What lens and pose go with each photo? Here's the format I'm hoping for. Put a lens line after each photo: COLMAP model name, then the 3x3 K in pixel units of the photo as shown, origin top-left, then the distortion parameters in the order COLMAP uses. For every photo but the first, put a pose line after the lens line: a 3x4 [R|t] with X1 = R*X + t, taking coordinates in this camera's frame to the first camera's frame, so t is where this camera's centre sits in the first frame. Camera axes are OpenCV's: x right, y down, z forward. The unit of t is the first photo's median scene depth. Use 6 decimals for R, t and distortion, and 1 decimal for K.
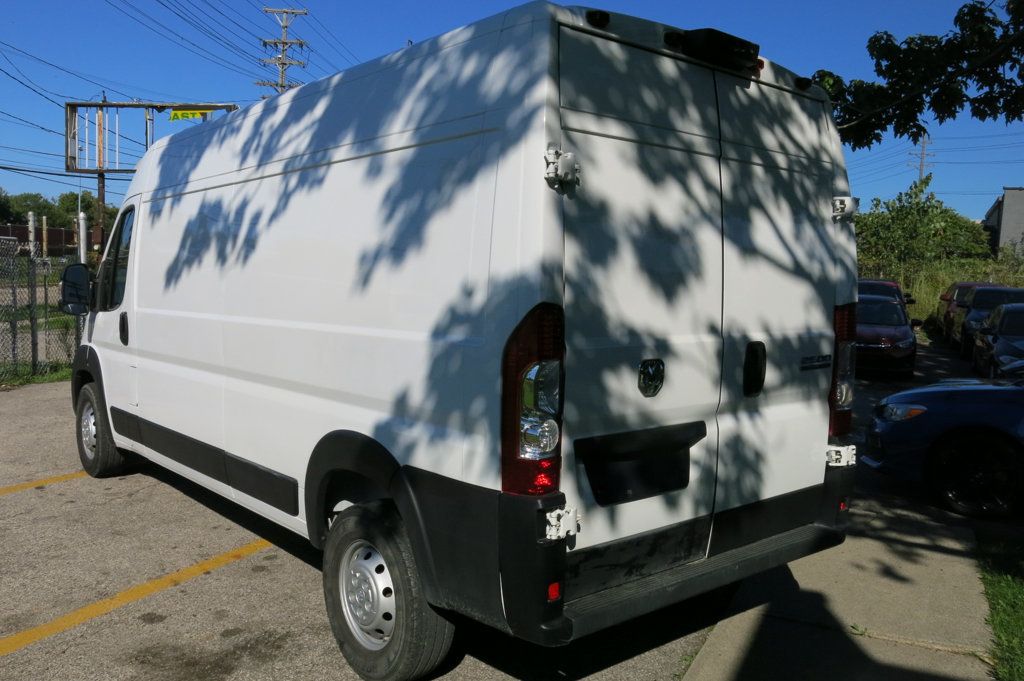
lens RADIAL K [[855.9, 0, 510.7], [0, 855.9, 336.5], [0, 0, 1]] dist [-0.027024, 0.018830]
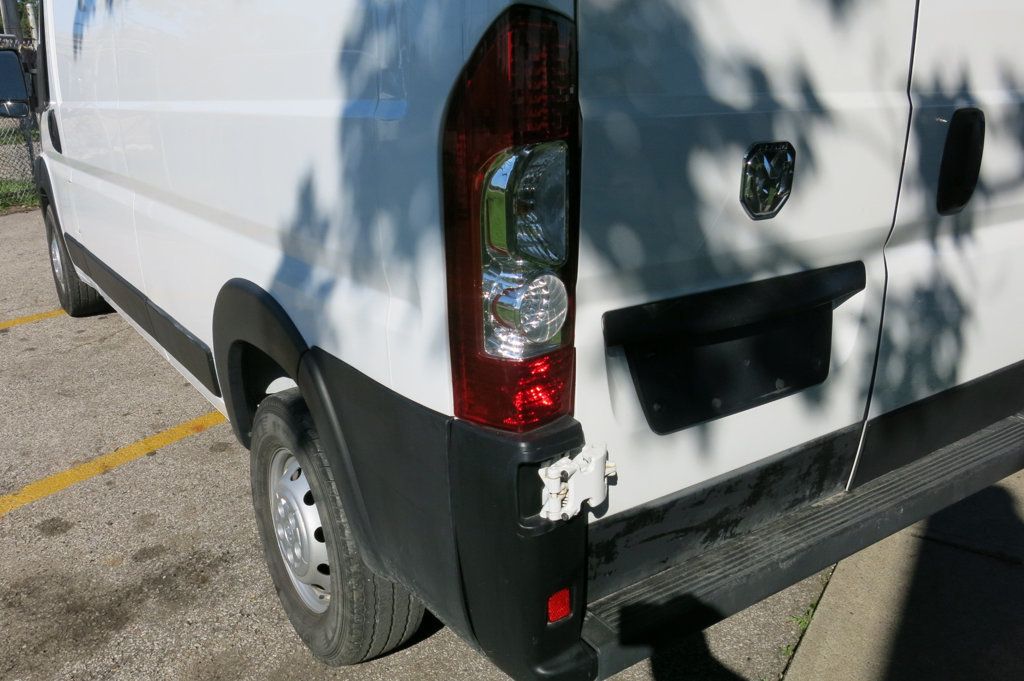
lens RADIAL K [[855.9, 0, 510.9], [0, 855.9, 348.0], [0, 0, 1]] dist [-0.027024, 0.018830]
pose [[0.994344, 0.000649, -0.106206, 0.063825], [0.024156, 0.972392, 0.232100, 0.022473], [0.103424, -0.233353, 0.966876, 0.448972]]
